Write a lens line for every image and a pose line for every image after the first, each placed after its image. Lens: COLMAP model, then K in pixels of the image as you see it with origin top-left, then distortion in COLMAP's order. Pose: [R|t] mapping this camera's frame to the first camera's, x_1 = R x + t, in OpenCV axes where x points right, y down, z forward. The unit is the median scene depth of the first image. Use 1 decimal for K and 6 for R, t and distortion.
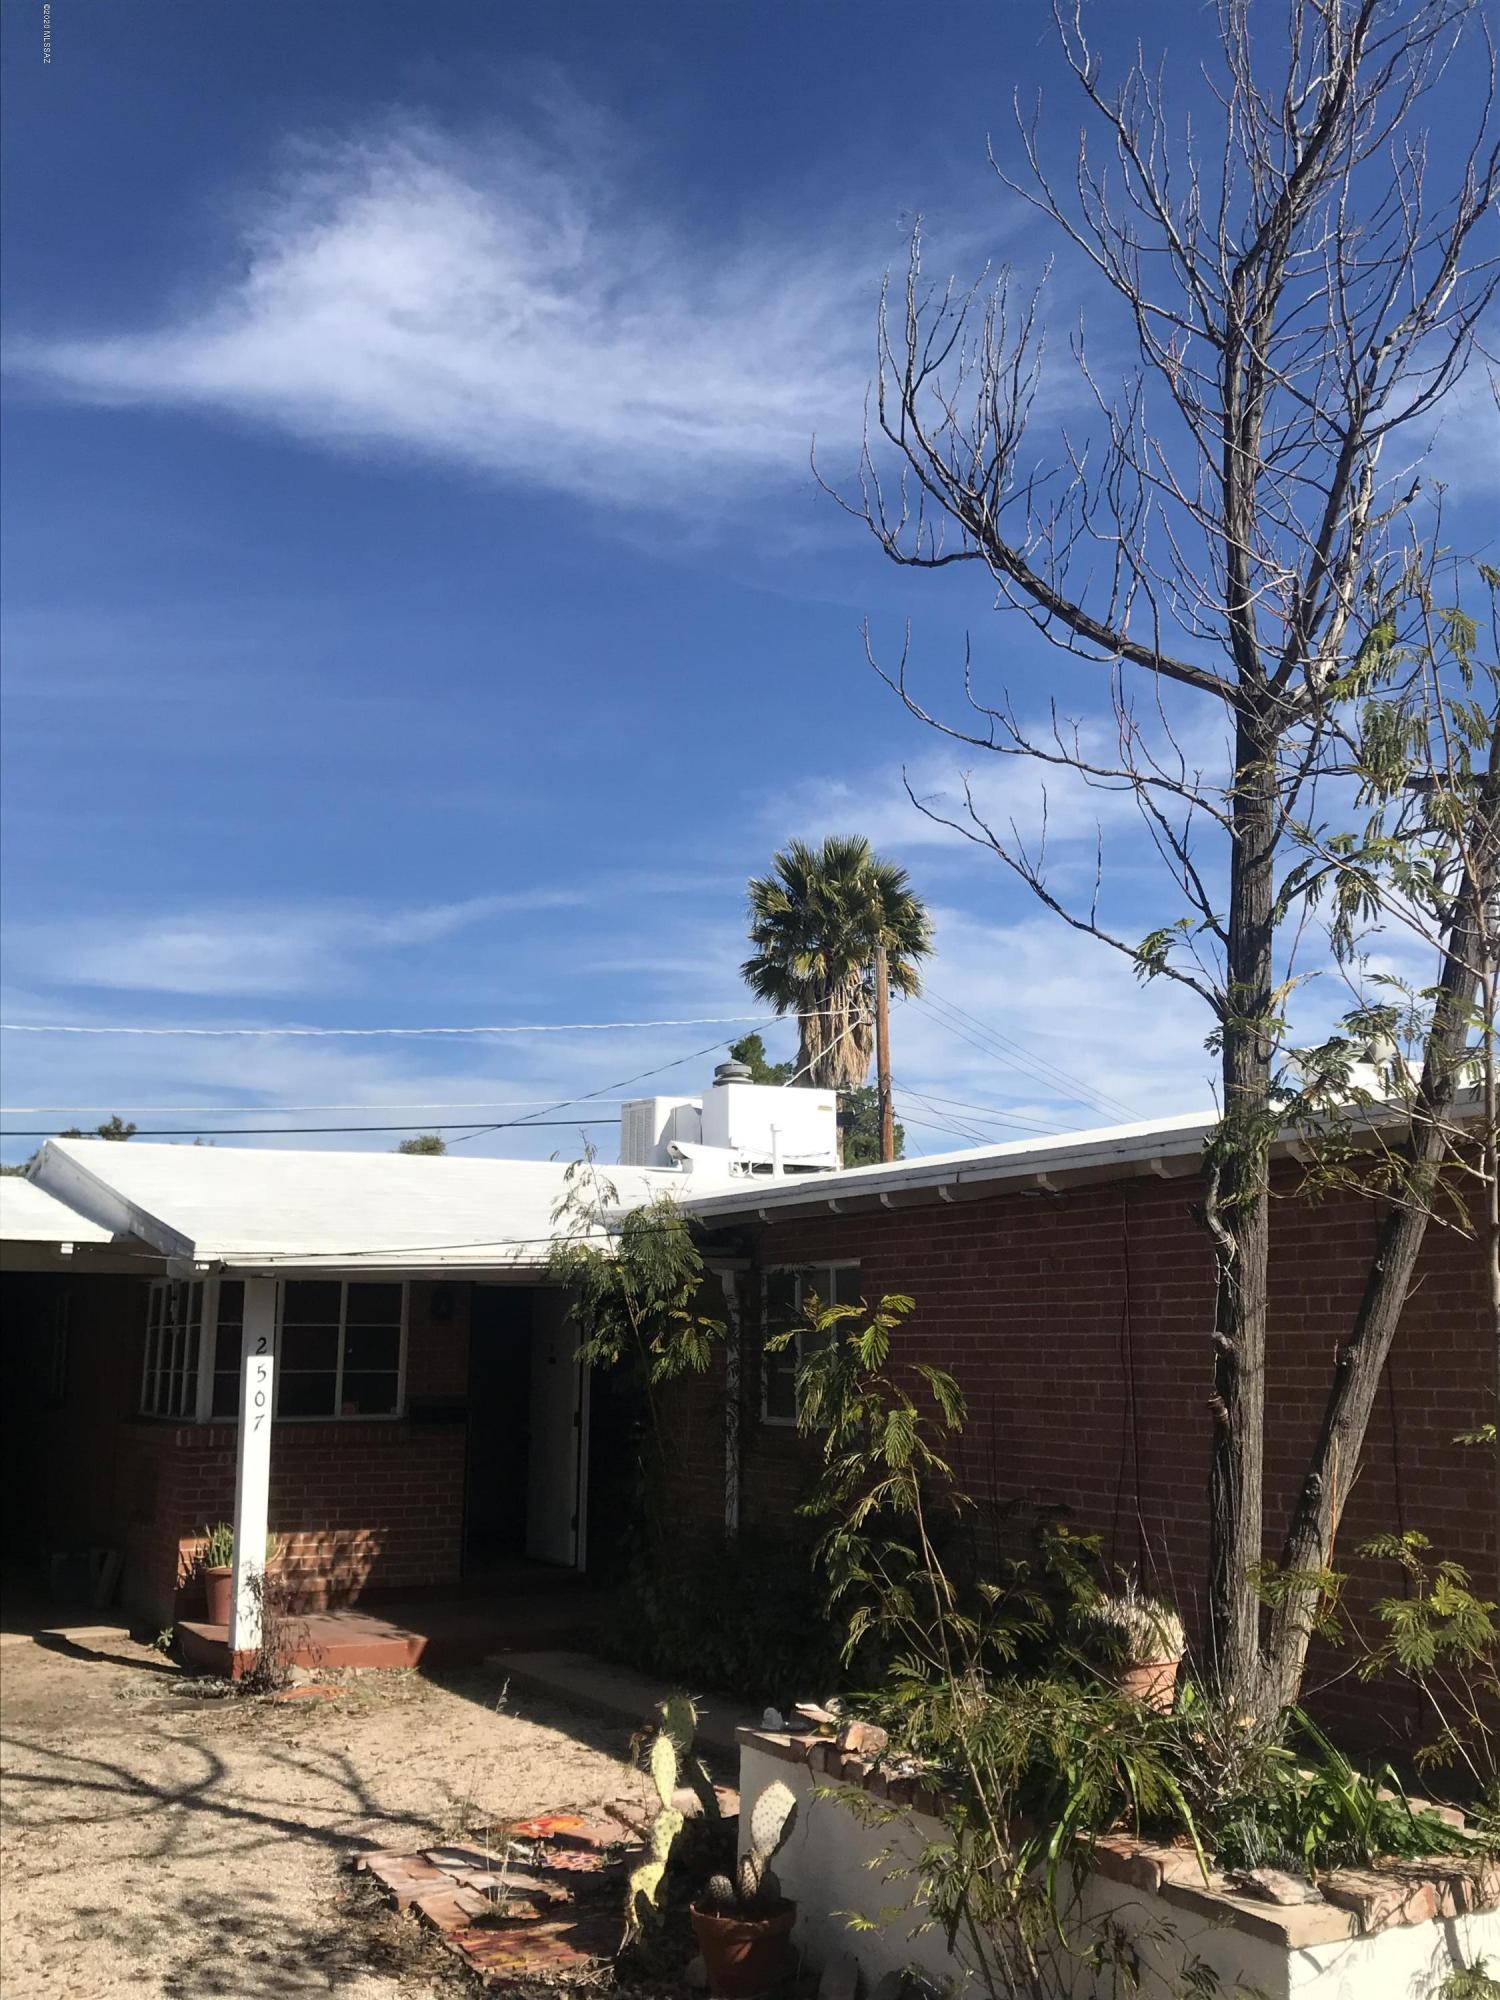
lens RADIAL K [[1919.4, 0, 753.9], [0, 1919.4, 991.7], [0, 0, 1]] dist [0.030782, 0.000000]
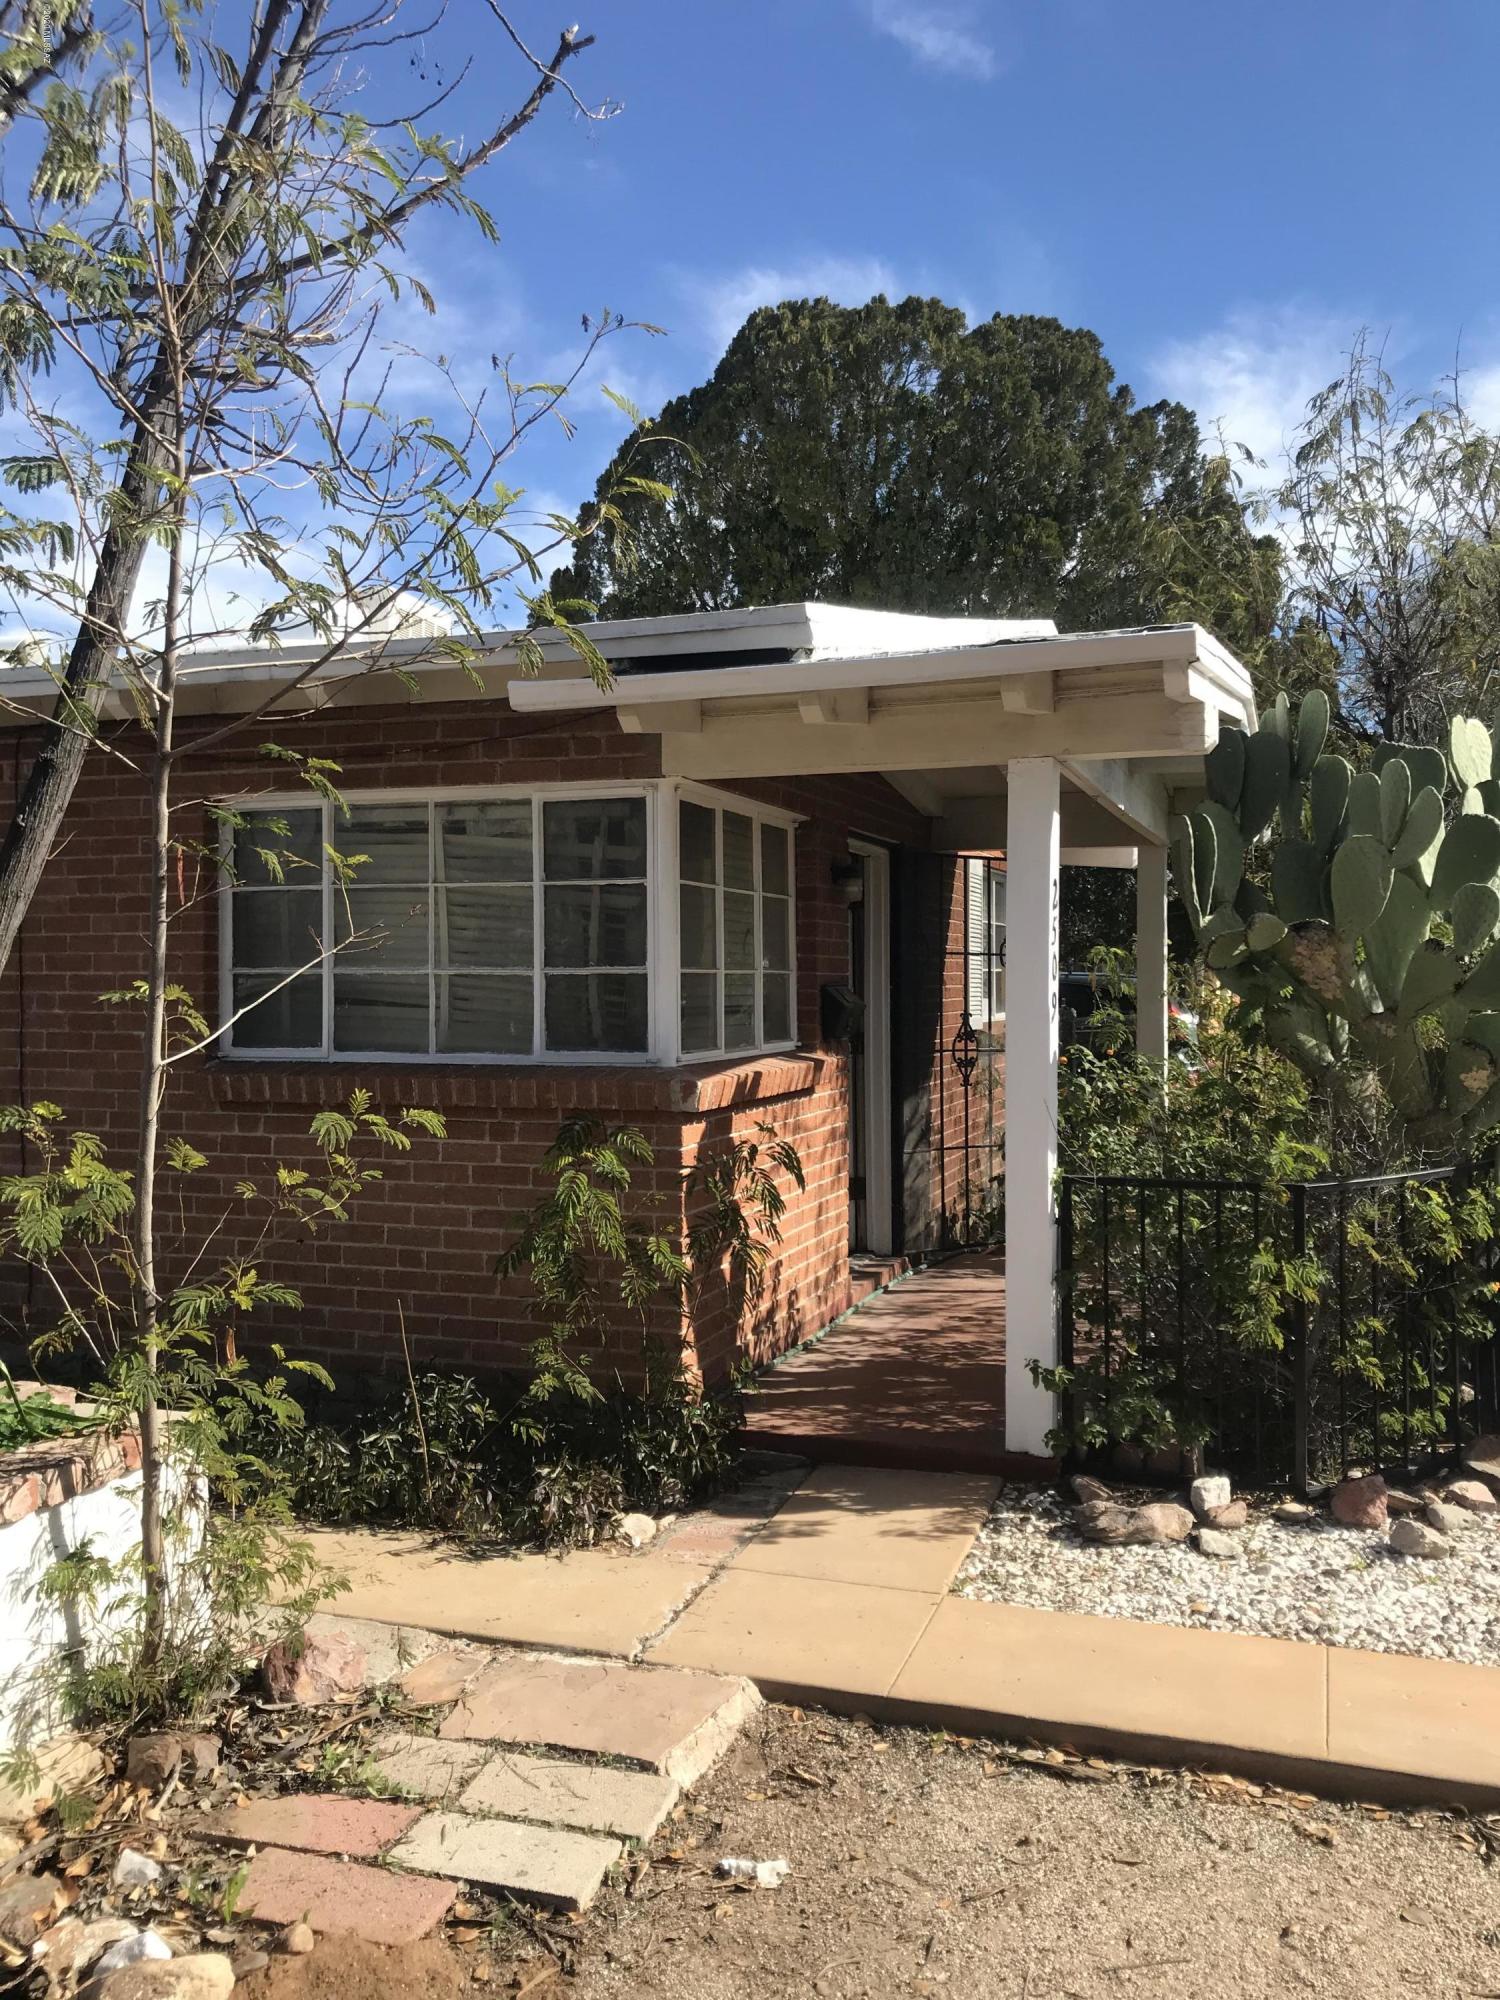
lens RADIAL K [[1631.6, 0, 759.3], [0, 1631.6, 997.1], [0, 0, 1]] dist [0.017568, -0.009075]
pose [[0.736418, -0.003726, 0.676516, 0.080749], [-0.129348, 0.980762, 0.146203, 0.085759], [-0.664046, -0.195172, 0.721769, 0.267142]]
